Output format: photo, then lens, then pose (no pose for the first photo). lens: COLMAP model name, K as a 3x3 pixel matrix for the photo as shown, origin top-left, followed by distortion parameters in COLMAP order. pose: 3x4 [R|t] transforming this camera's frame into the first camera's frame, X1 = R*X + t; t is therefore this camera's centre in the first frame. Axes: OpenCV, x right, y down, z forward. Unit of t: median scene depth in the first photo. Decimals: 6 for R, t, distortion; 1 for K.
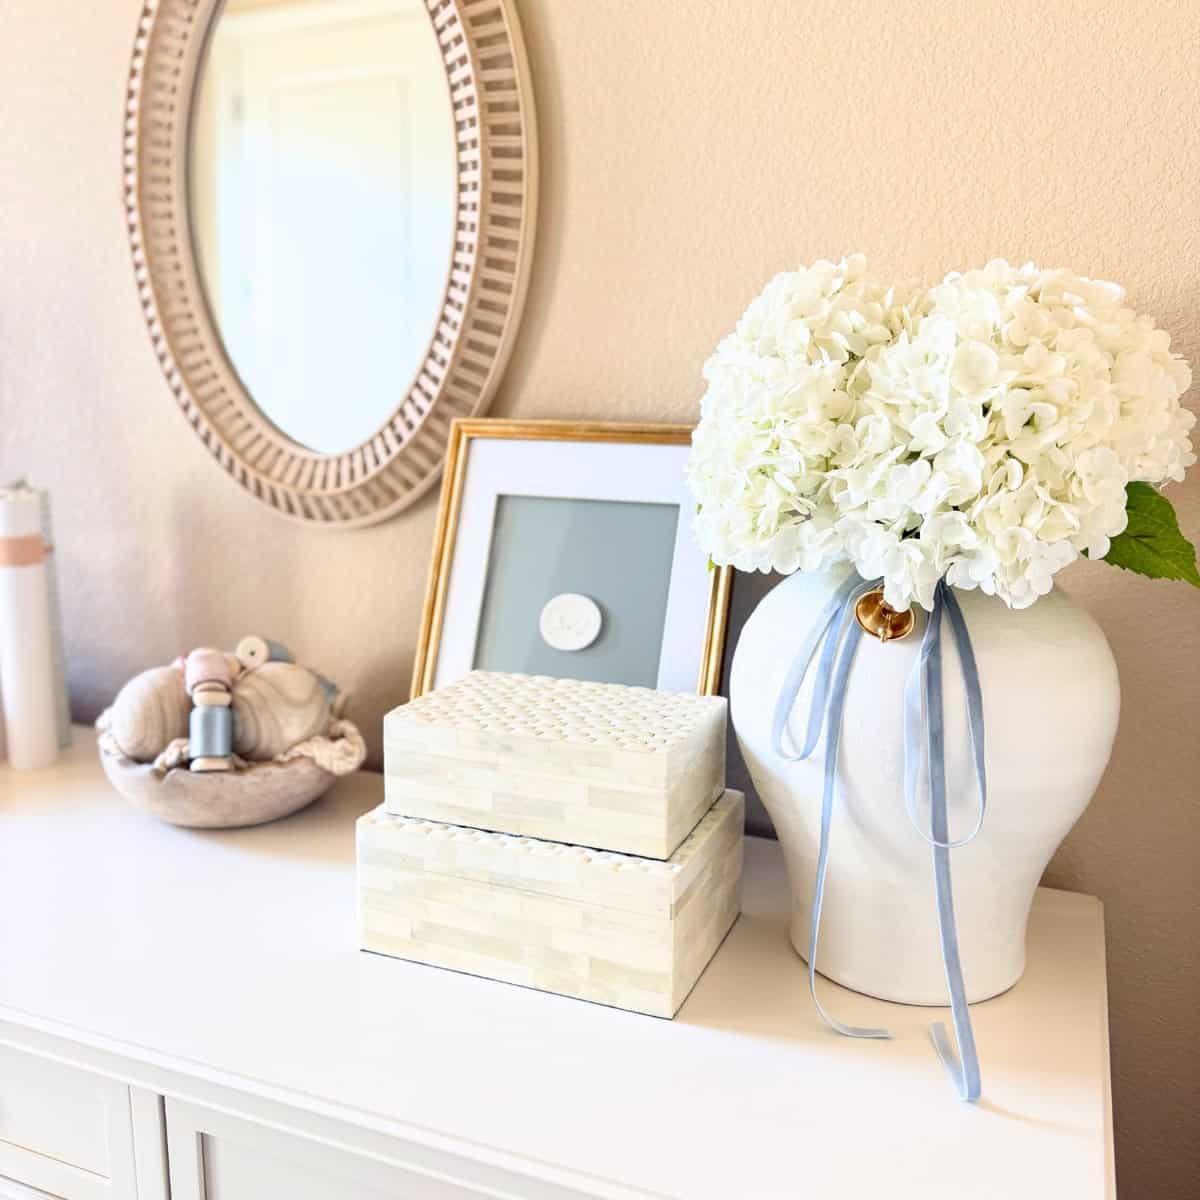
lens RADIAL K [[1124.2, 0, 600.0], [0, 1124.2, 600.0], [0, 0, 1]] dist [0.151954, -0.331861]
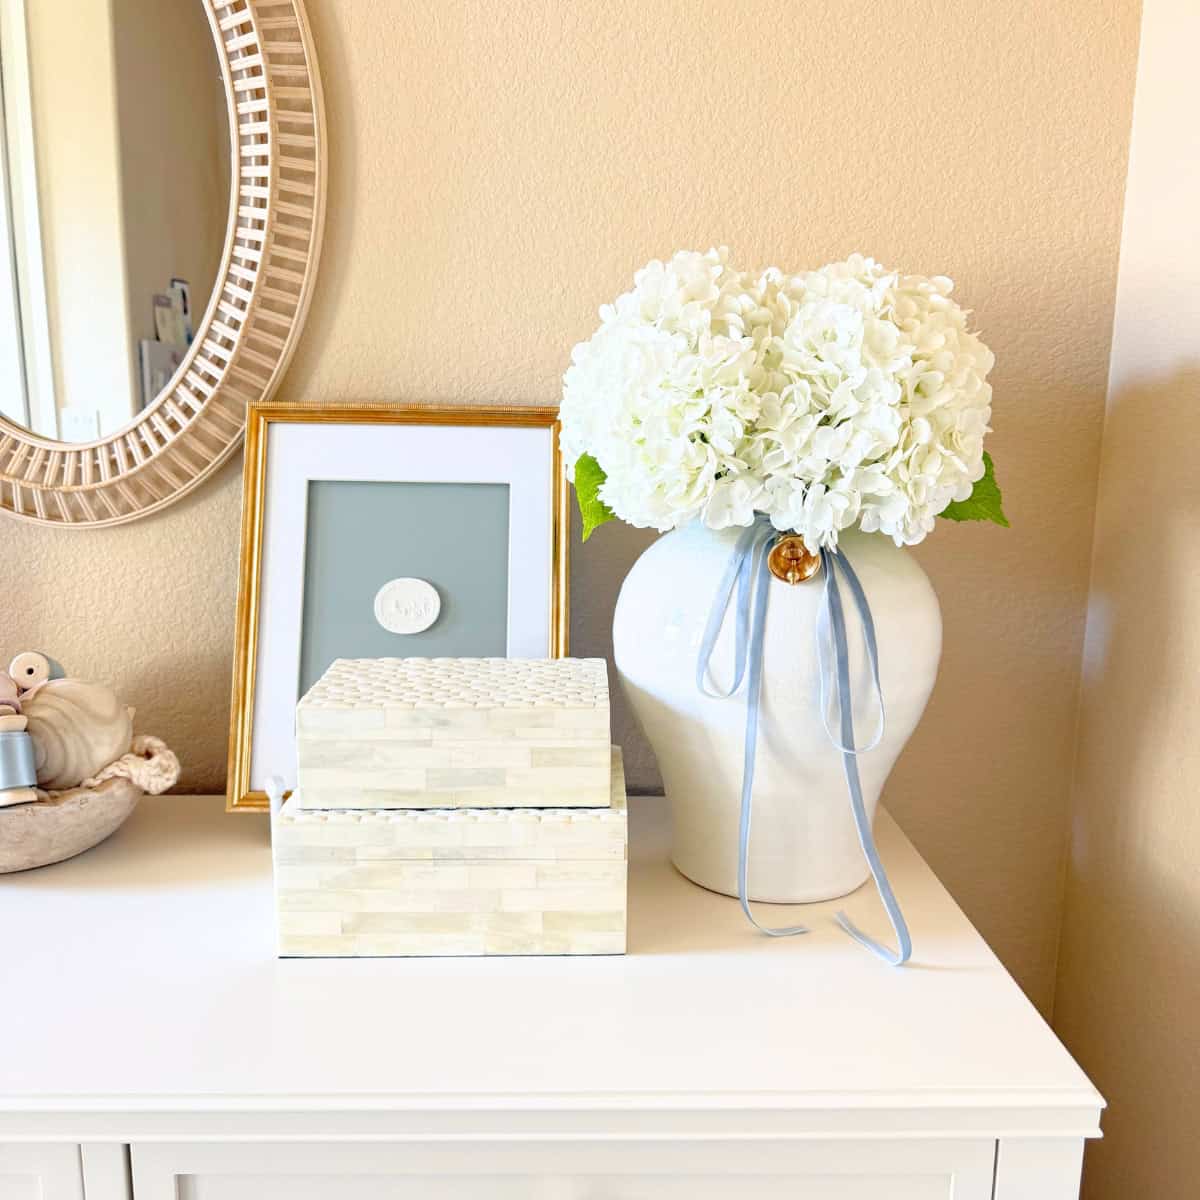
lens RADIAL K [[1124.2, 0, 600.0], [0, 1124.2, 600.0], [0, 0, 1]] dist [0.151954, -0.331861]
pose [[0.918146, -0.071811, 0.389682, -0.336559], [0.075245, 0.997144, 0.006468, 0.027390], [-0.389033, 0.023383, 0.920927, 0.021310]]
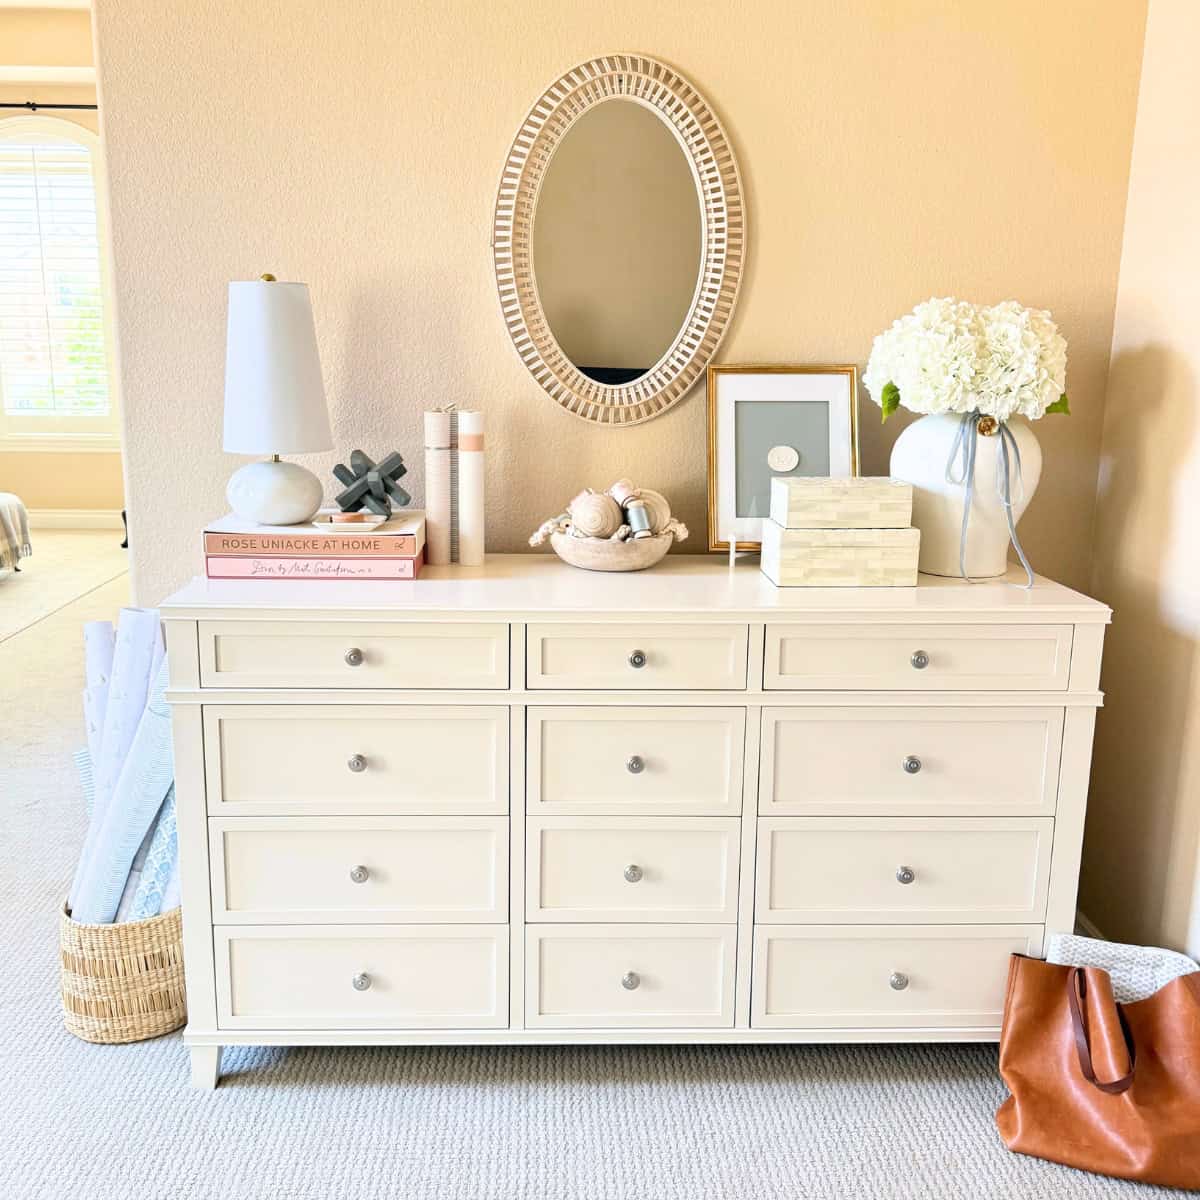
lens RADIAL K [[1172.5, 0, 567.3], [0, 1172.5, 600.2], [0, 0, 1]] dist [0.149468, -0.283068]
pose [[0.916197, -0.088108, 0.390923, -1.699070], [0.079198, 0.996100, 0.038892, 0.218320], [-0.392825, -0.004672, 0.919601, -1.177412]]
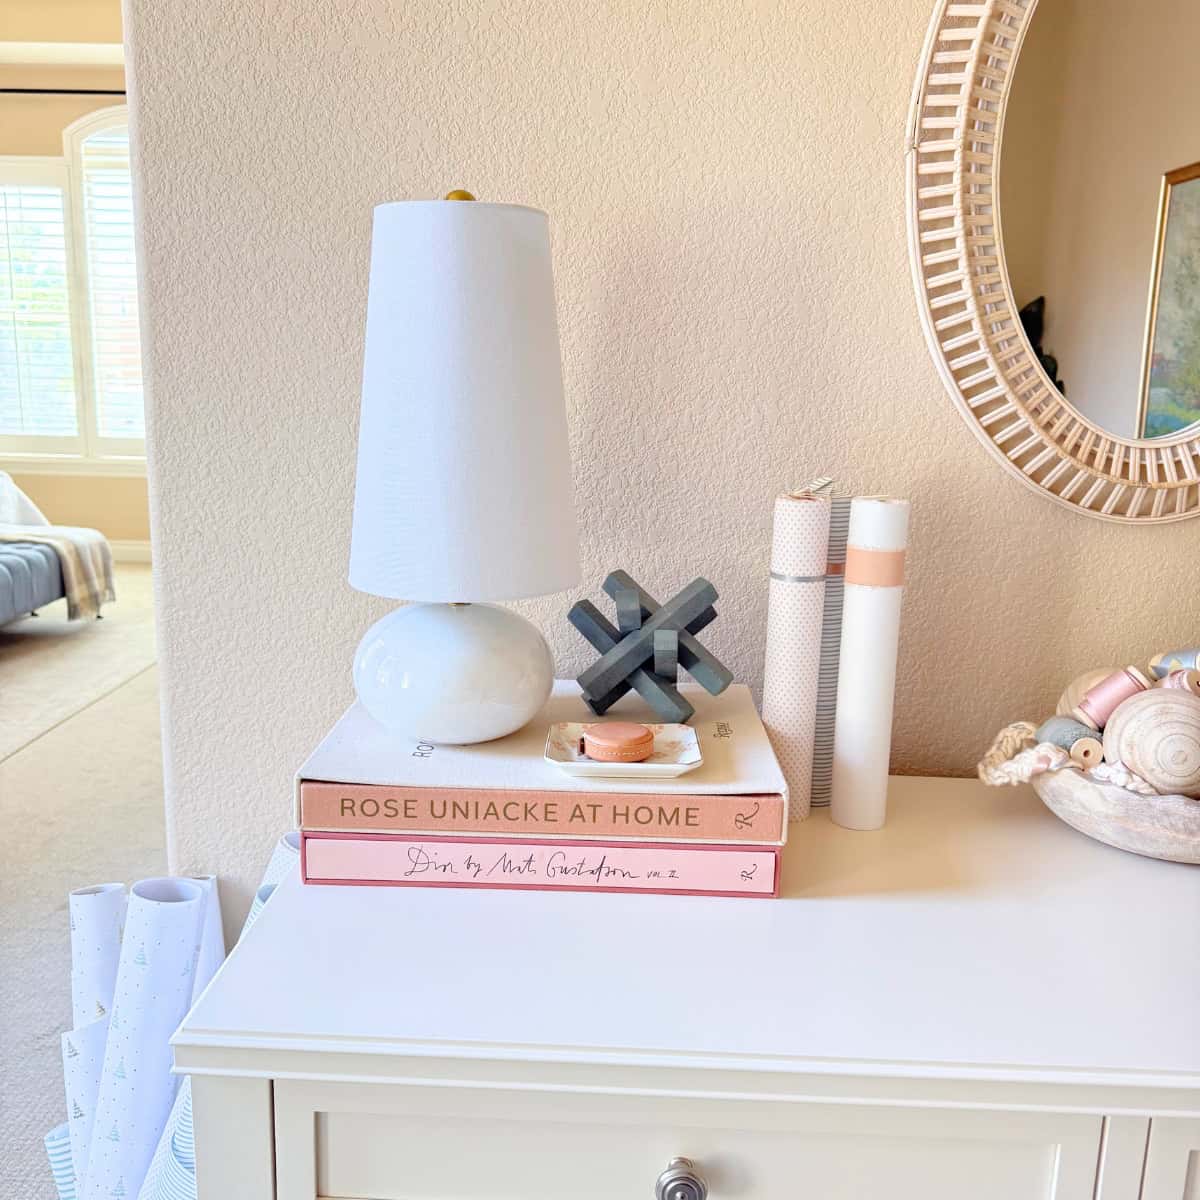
lens RADIAL K [[1124.2, 0, 600.0], [0, 1124.2, 600.0], [0, 0, 1]] dist [0.151954, -0.331861]
pose [[0.936131, -0.062795, 0.346000, -1.491000], [0.057010, 0.998012, 0.026883, -0.079961], [-0.347000, -0.005440, 0.937849, 0.446584]]
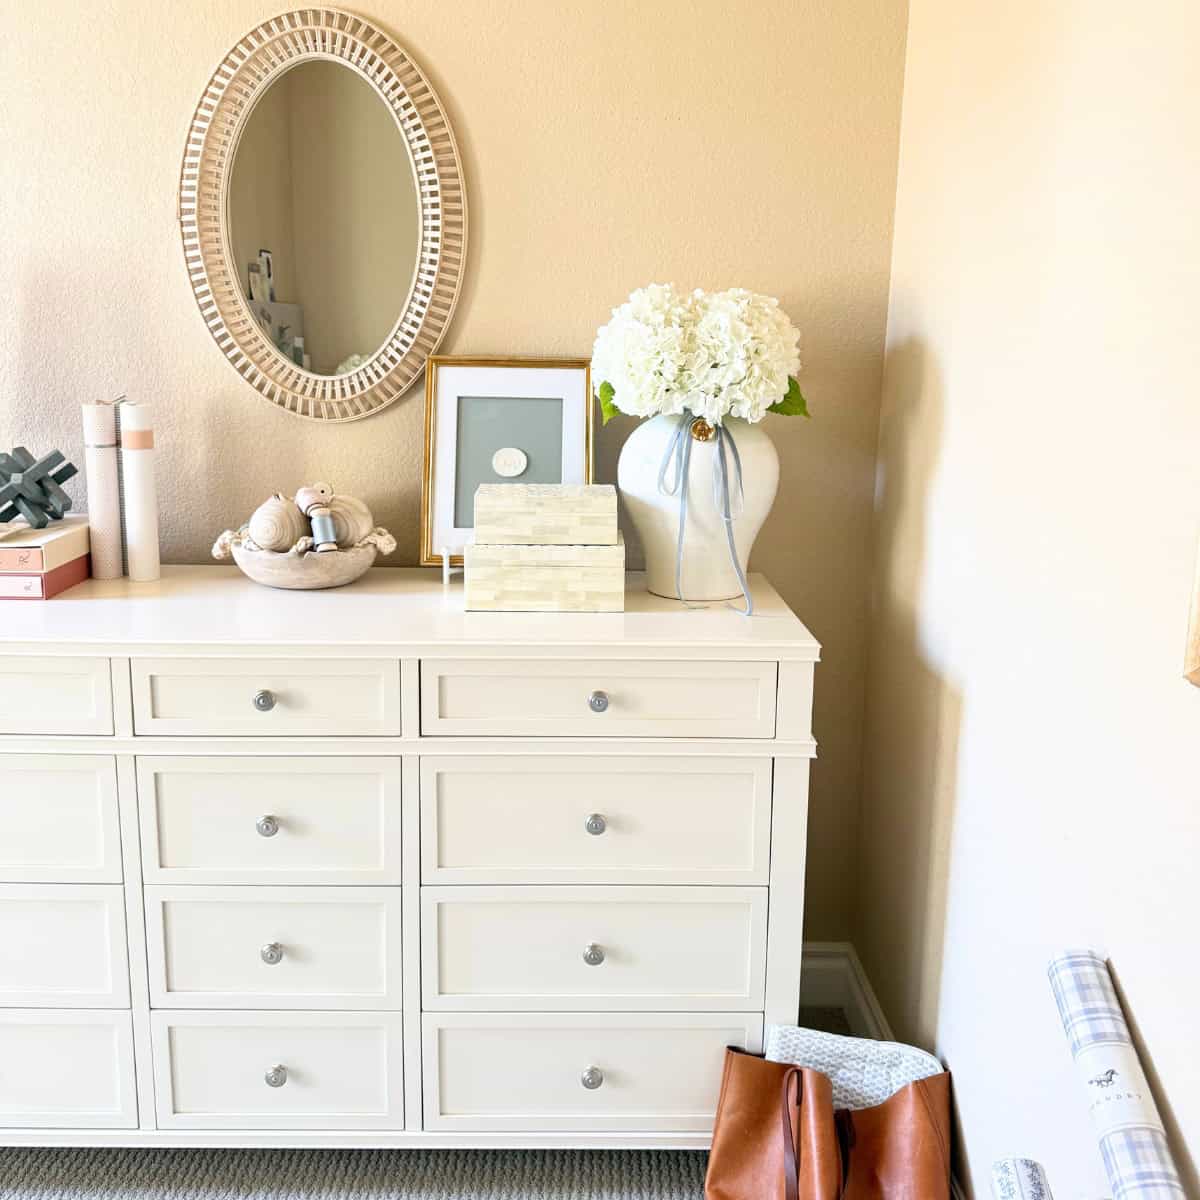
lens RADIAL K [[1125.8, 0, 589.4], [0, 1125.8, 546.4], [0, 0, 1]] dist [0.159655, -0.342956]
pose [[0.920467, -0.068928, 0.384694, -0.840101], [0.071276, 0.997423, 0.008172, 0.202532], [-0.384266, 0.019897, 0.923008, -1.048804]]
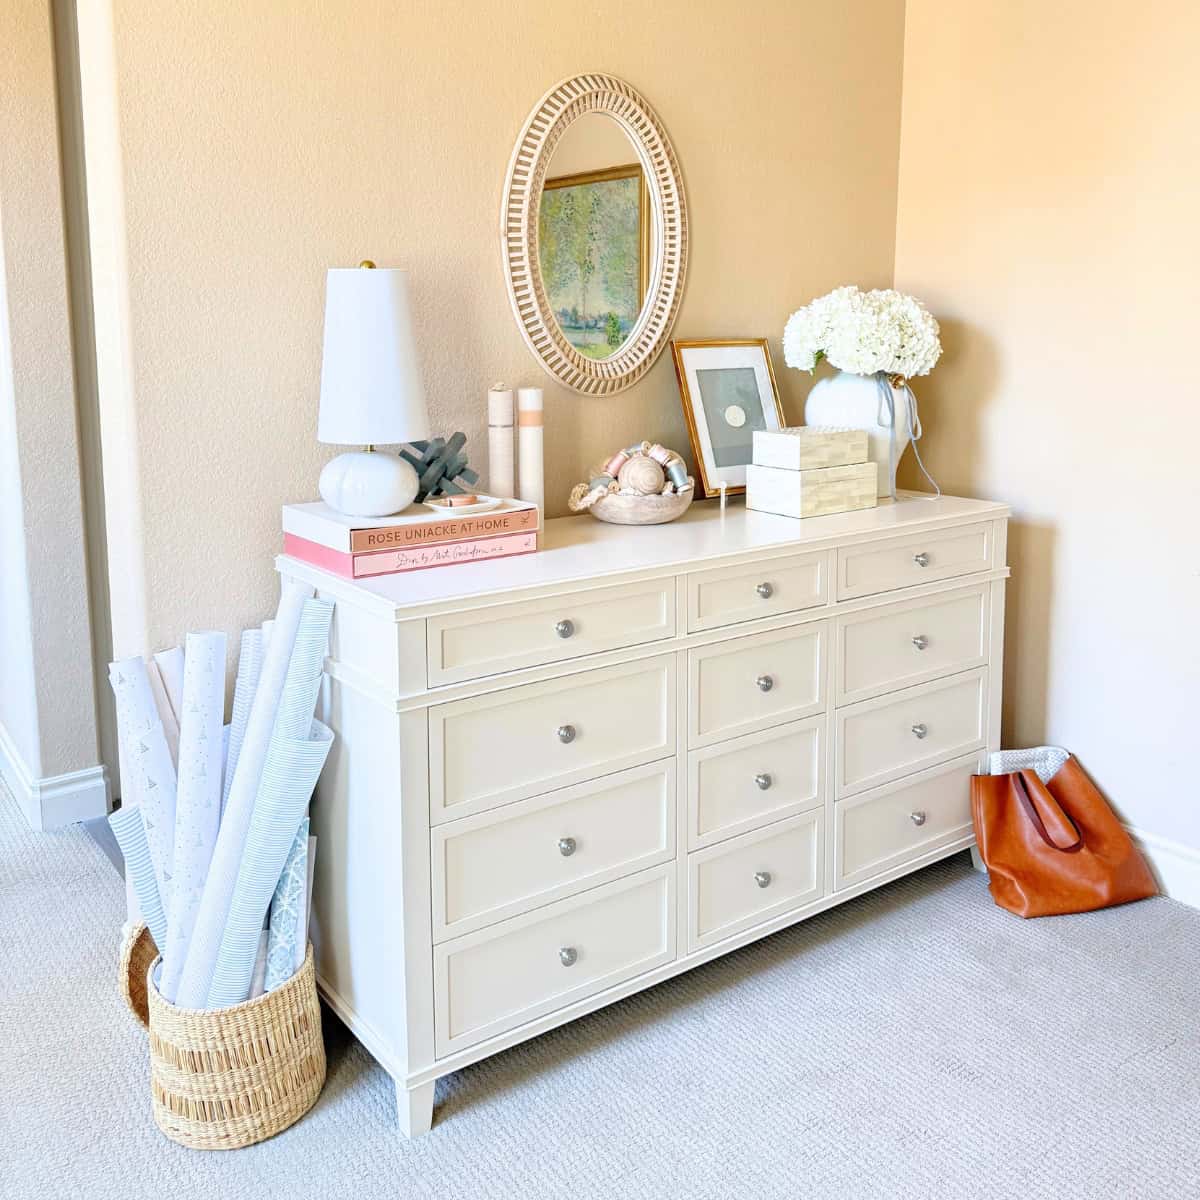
lens RADIAL K [[1146.2, 0, 607.5], [0, 1146.2, 473.9], [0, 0, 1]] dist [0.130834, -0.181077]
pose [[0.521880, -0.130047, 0.843047, -3.134626], [0.174808, 0.983640, 0.043522, -0.020571], [-0.834915, 0.124658, 0.536076, -0.186542]]
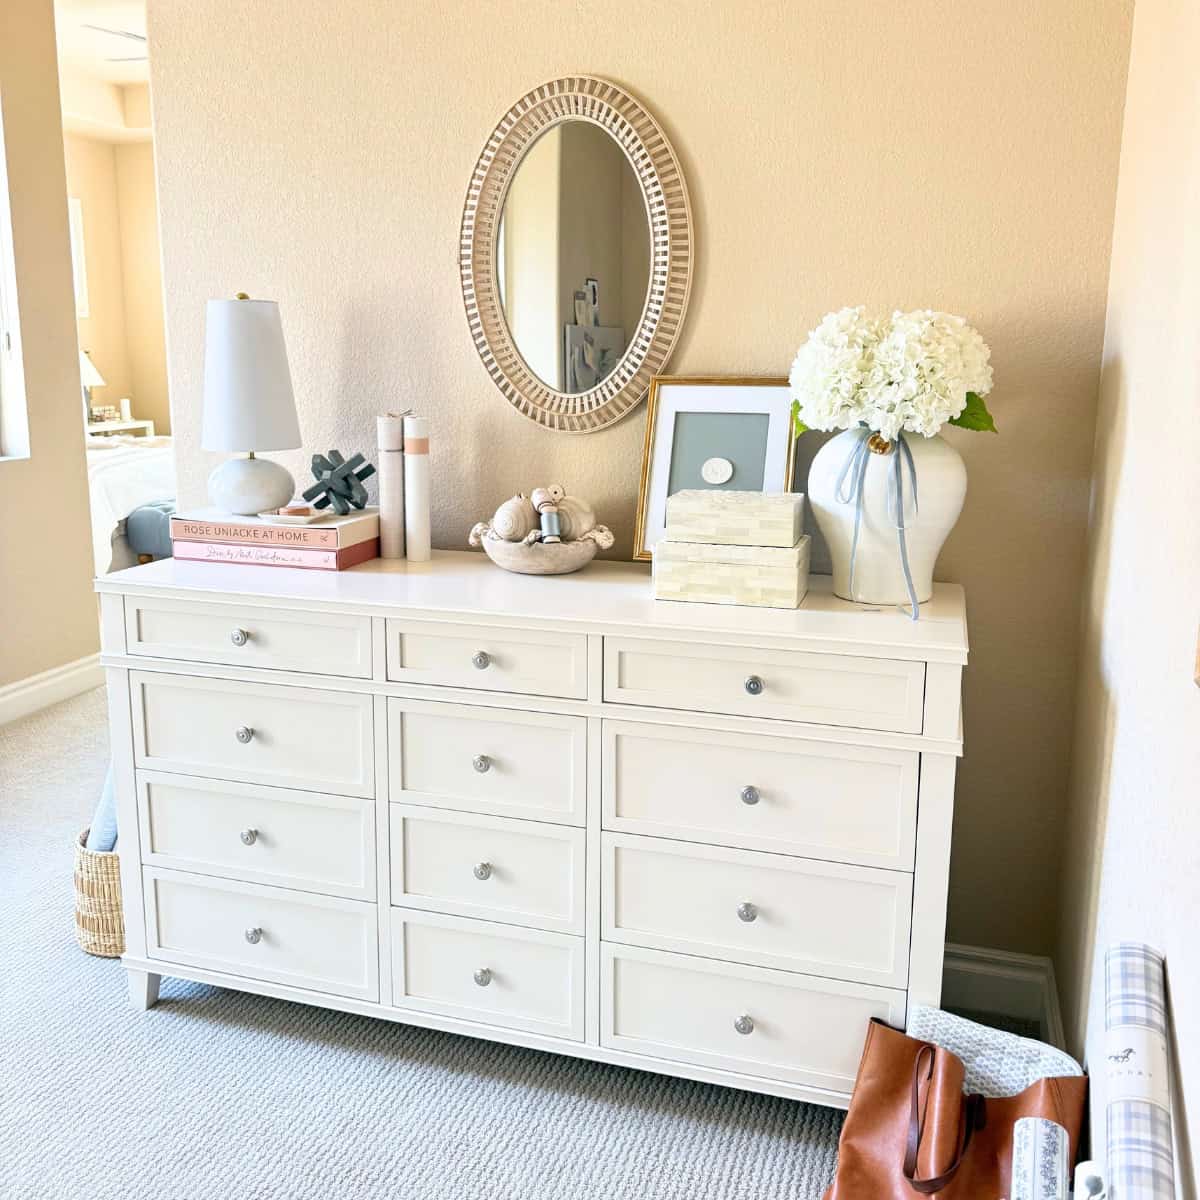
lens RADIAL K [[1114.8, 0, 594.9], [0, 1114.8, 563.2], [0, 0, 1]] dist [0.148439, -0.264944]
pose [[0.995963, -0.021336, 0.087193, -0.574740], [0.021817, 0.999752, -0.004565, 0.256737], [-0.087074, 0.006449, 0.996181, -1.387462]]
